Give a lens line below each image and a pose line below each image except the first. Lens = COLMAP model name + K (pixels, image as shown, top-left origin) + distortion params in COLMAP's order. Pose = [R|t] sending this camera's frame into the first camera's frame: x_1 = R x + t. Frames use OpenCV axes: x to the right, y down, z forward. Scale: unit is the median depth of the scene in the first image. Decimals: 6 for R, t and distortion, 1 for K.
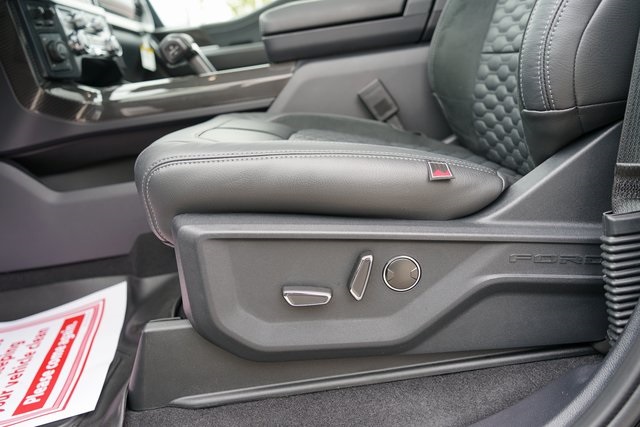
lens RADIAL K [[649.9, 0, 322.4], [0, 649.9, 212.9], [0, 0, 1]] dist [0.007537, 0.000000]
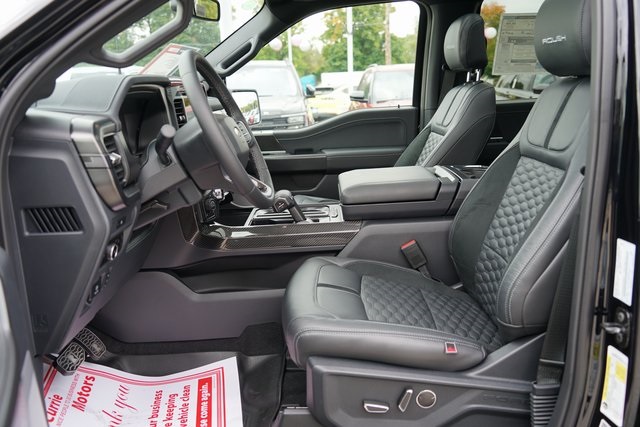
lens RADIAL K [[649.9, 0, 318.6], [0, 649.9, 210.5], [0, 0, 1]] dist [0.007537, 0.000000]
pose [[0.995420, 0.093747, -0.018749, -0.197582], [-0.094188, 0.995260, -0.024220, -0.363762], [0.016390, 0.025875, 0.999531, -0.879830]]
